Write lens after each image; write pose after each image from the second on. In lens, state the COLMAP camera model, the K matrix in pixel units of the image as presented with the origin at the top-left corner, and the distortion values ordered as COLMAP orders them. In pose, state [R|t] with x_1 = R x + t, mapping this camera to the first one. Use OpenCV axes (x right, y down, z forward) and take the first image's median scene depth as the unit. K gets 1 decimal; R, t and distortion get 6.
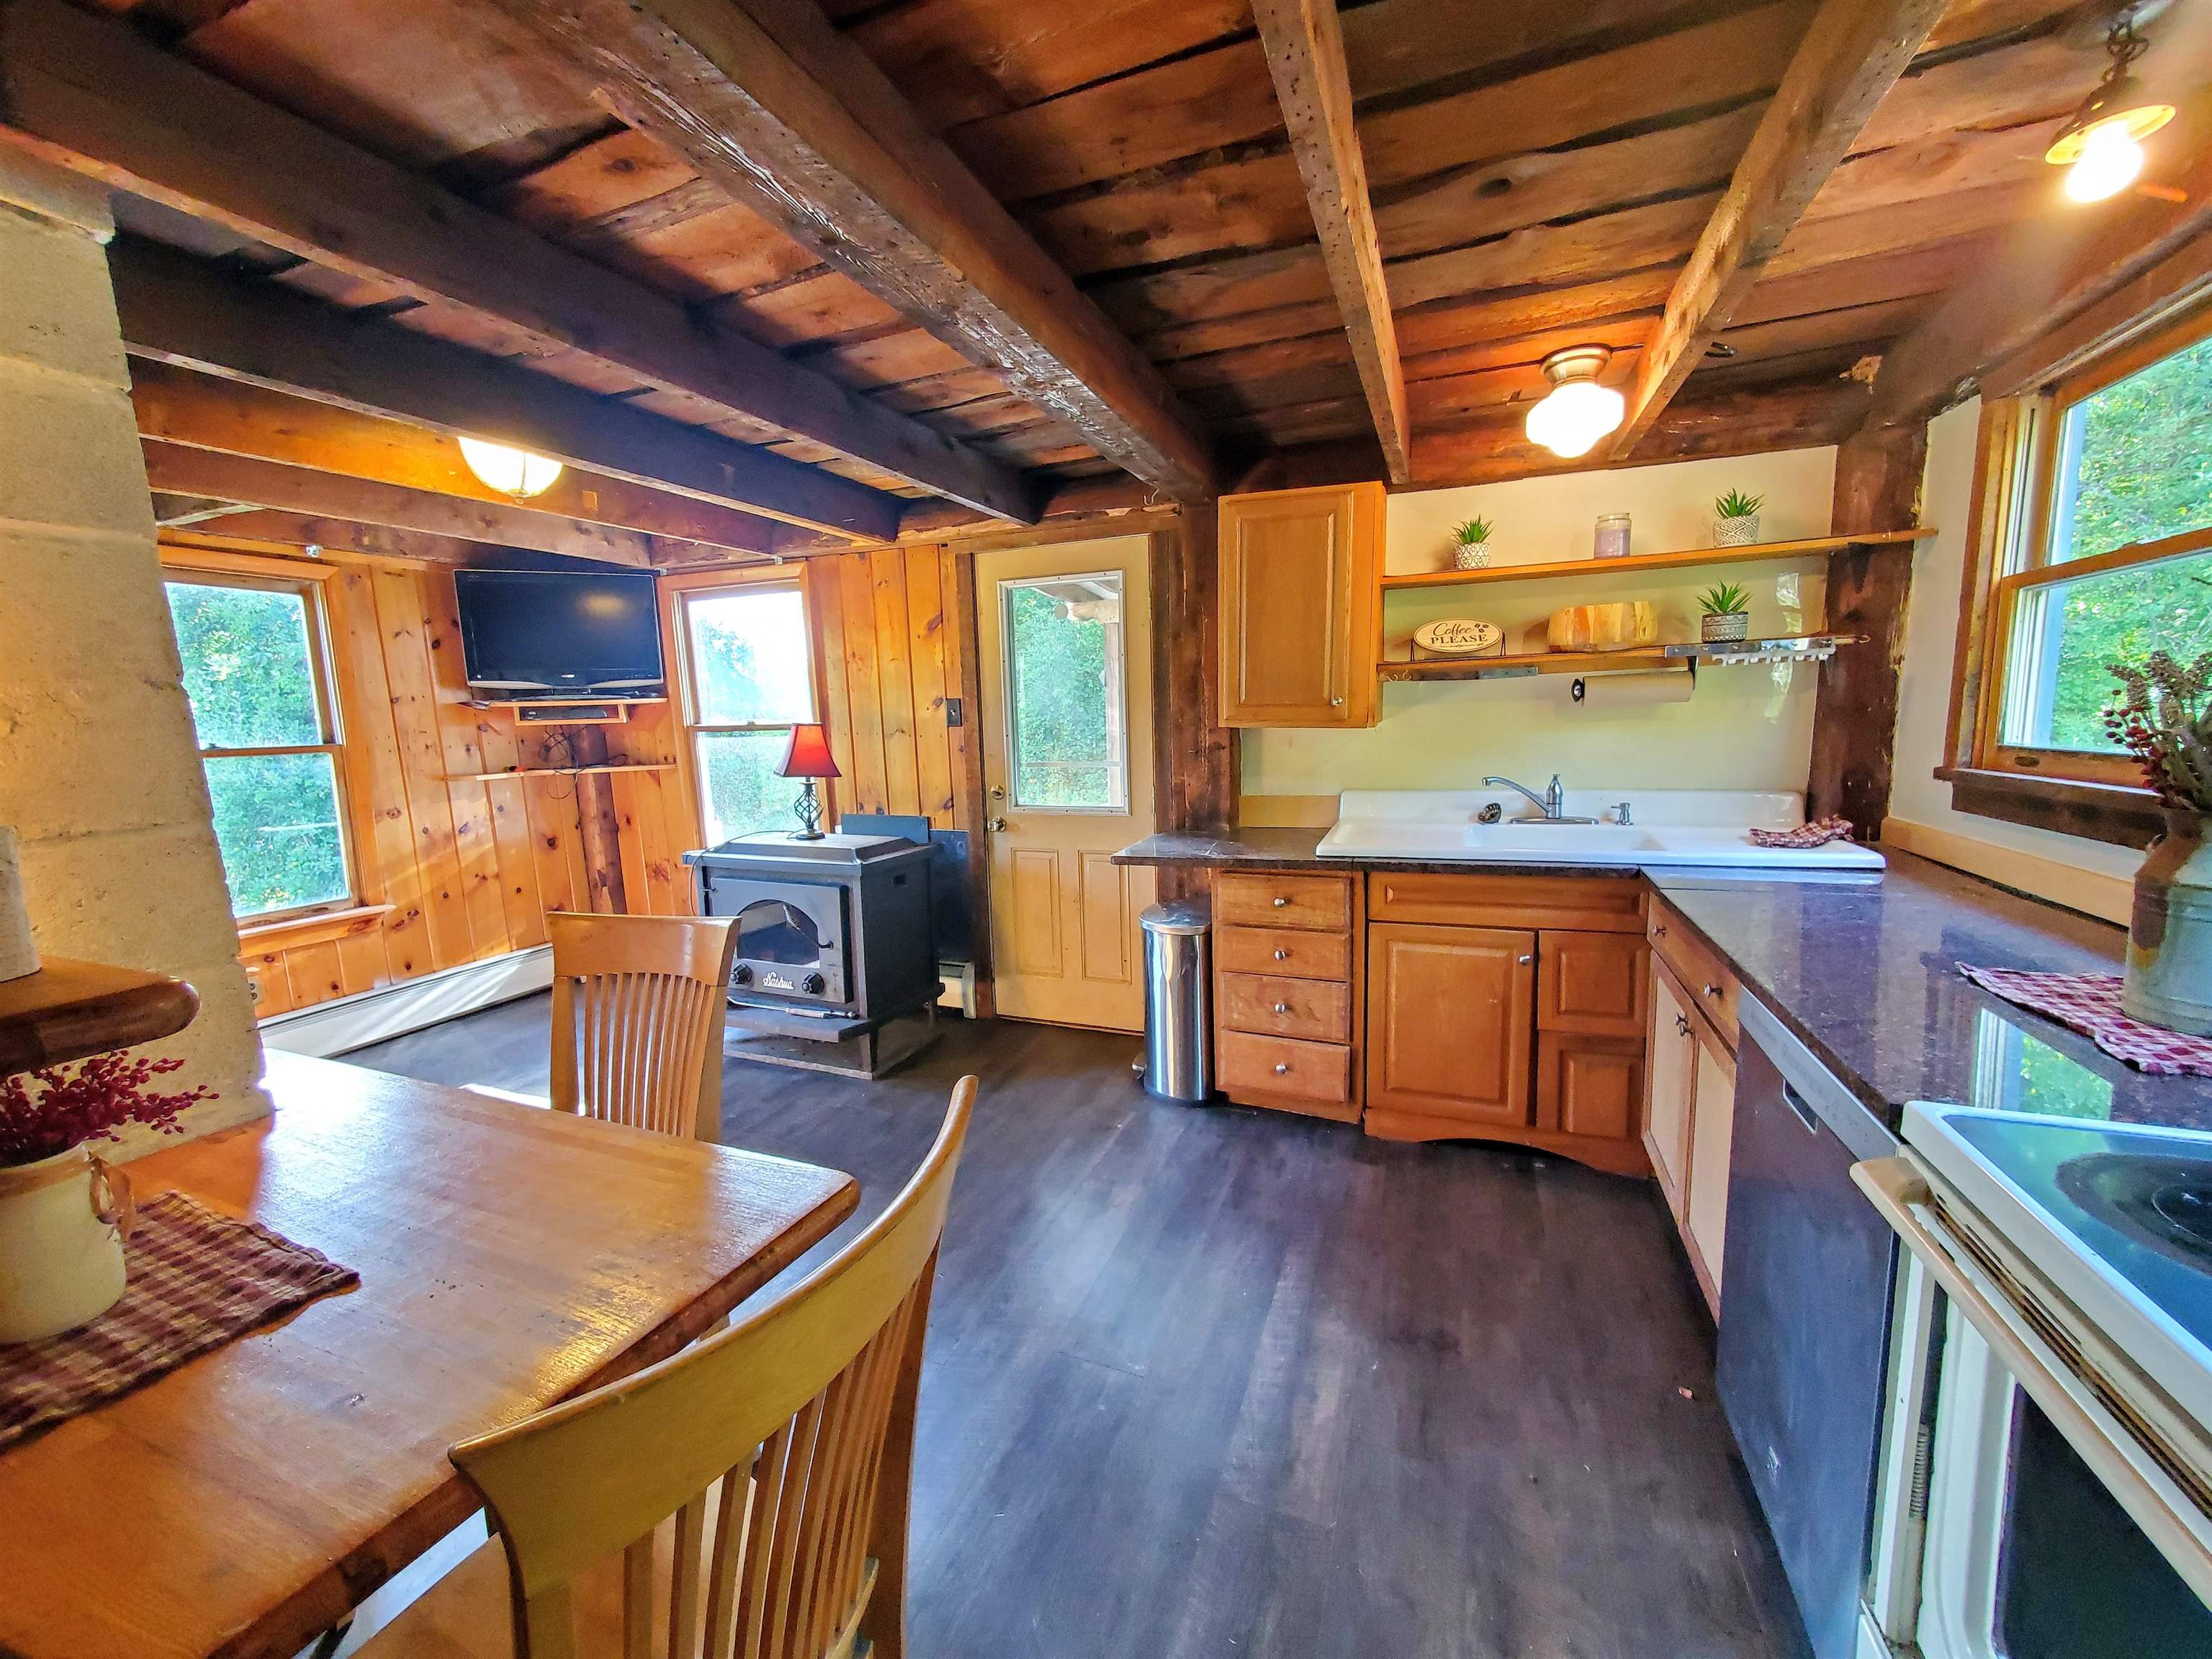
lens RADIAL K [[873.5, 0, 1084.8], [0, 873.5, 835.6], [0, 0, 1]] dist [-0.000574, -0.000391]
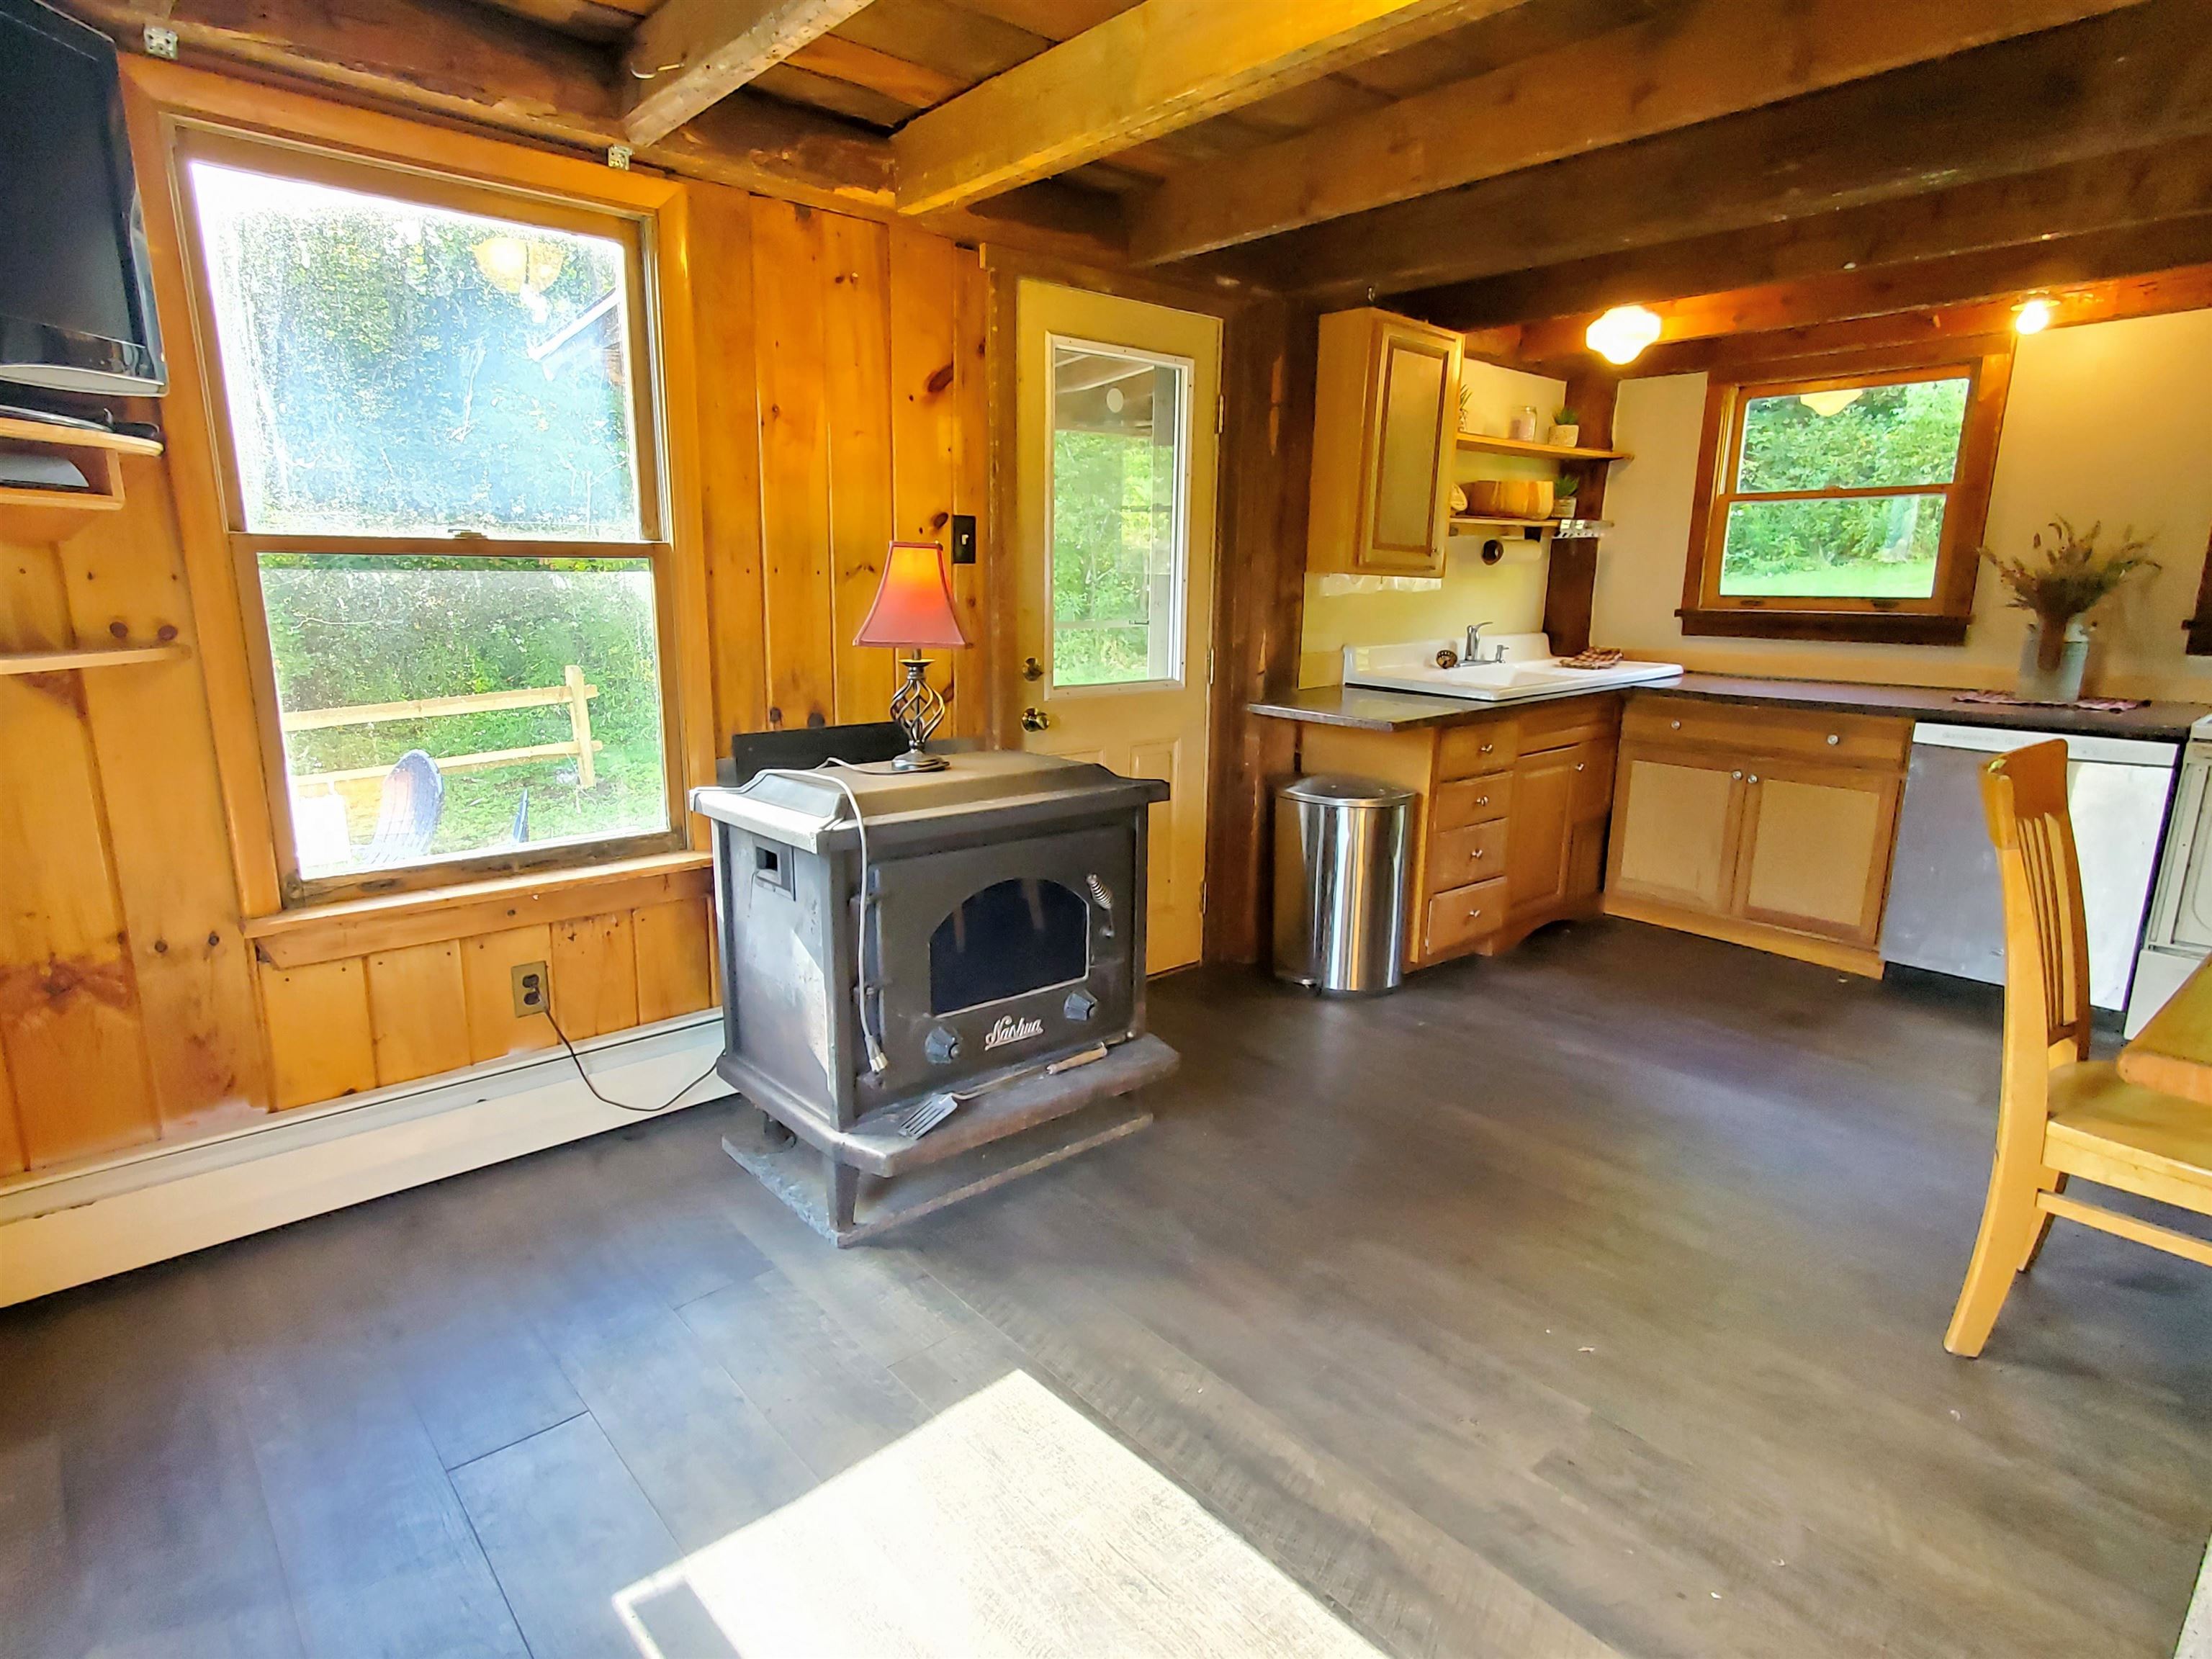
lens RADIAL K [[1196.0, 0, 1071.1], [0, 1196.0, 838.2], [0, 0, 1]] dist [0.002091, 0.001254]
pose [[0.440688, -0.165196, 0.882329, -1.247187], [0.104109, 0.985694, 0.132550, -0.057176], [-0.891603, 0.033445, 0.451581, 0.814528]]
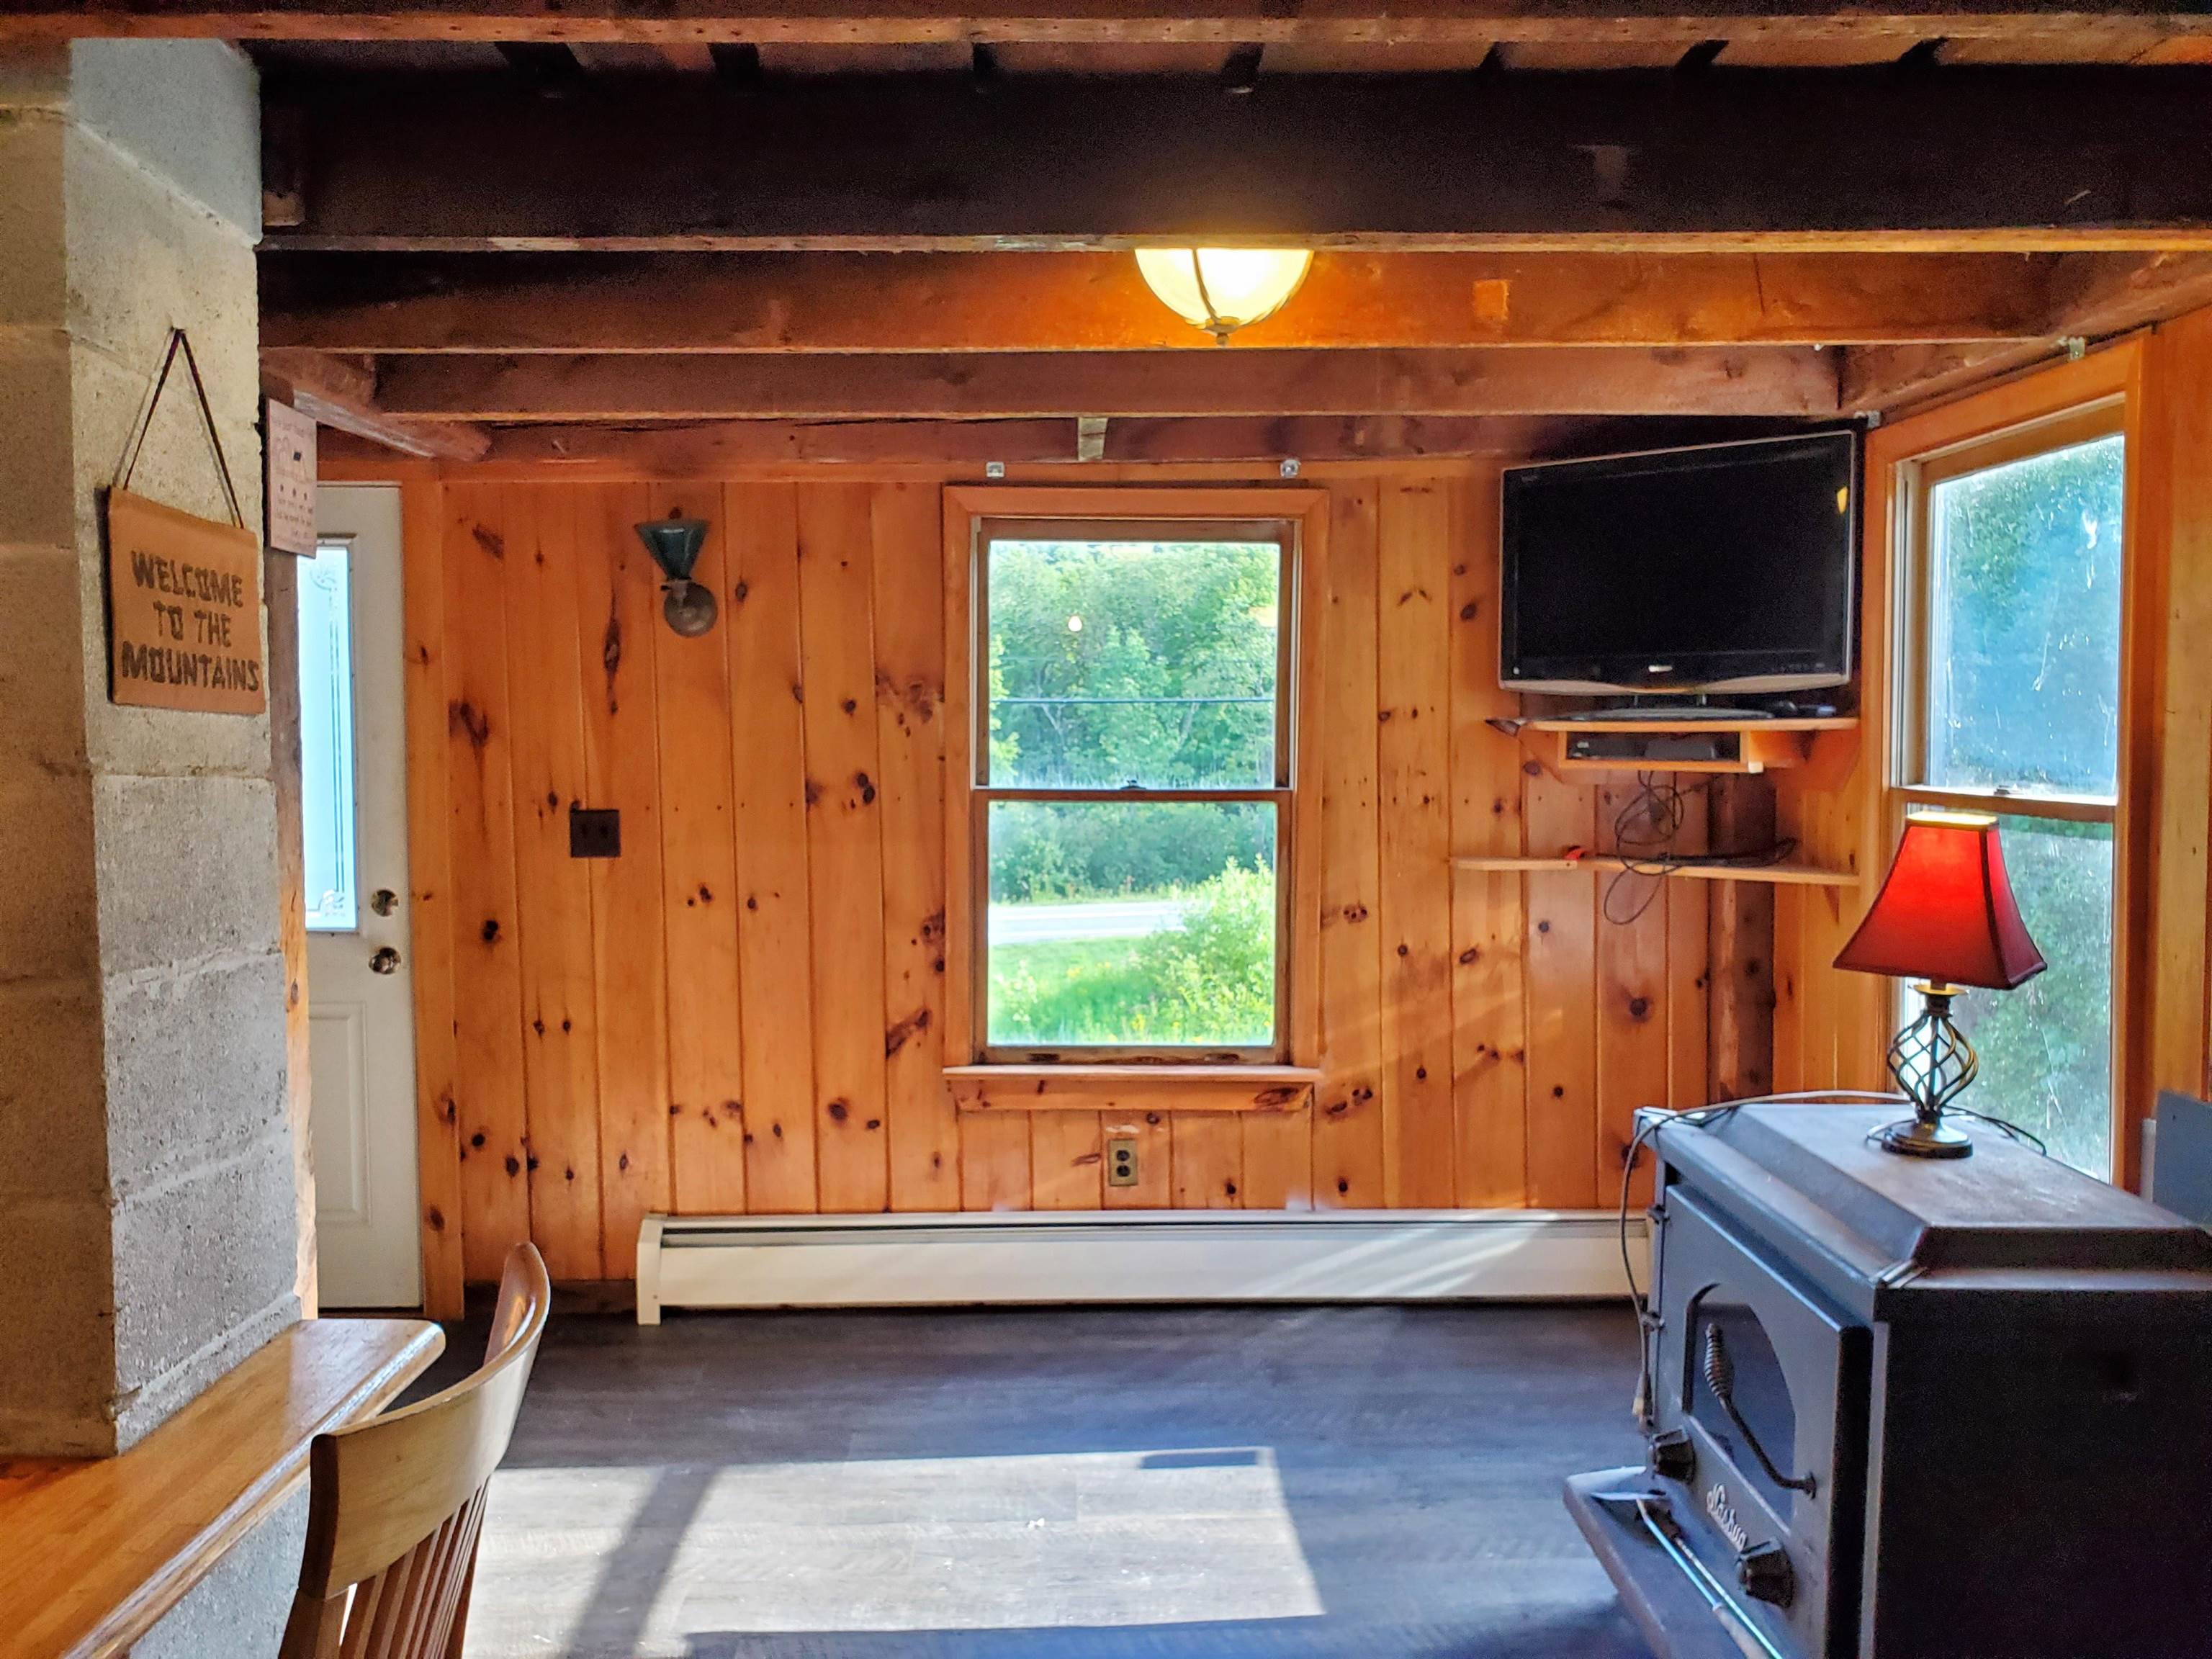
lens RADIAL K [[1741.9, 0, 1106.0], [0, 1741.9, 829.5], [0, 0, 1]] dist [0.043927, -0.000072]
pose [[0.403873, 0.085776, -0.910785, 0.240975], [-0.145901, 0.988890, 0.028434, -0.127123], [0.903105, 0.121401, 0.411901, 0.557944]]
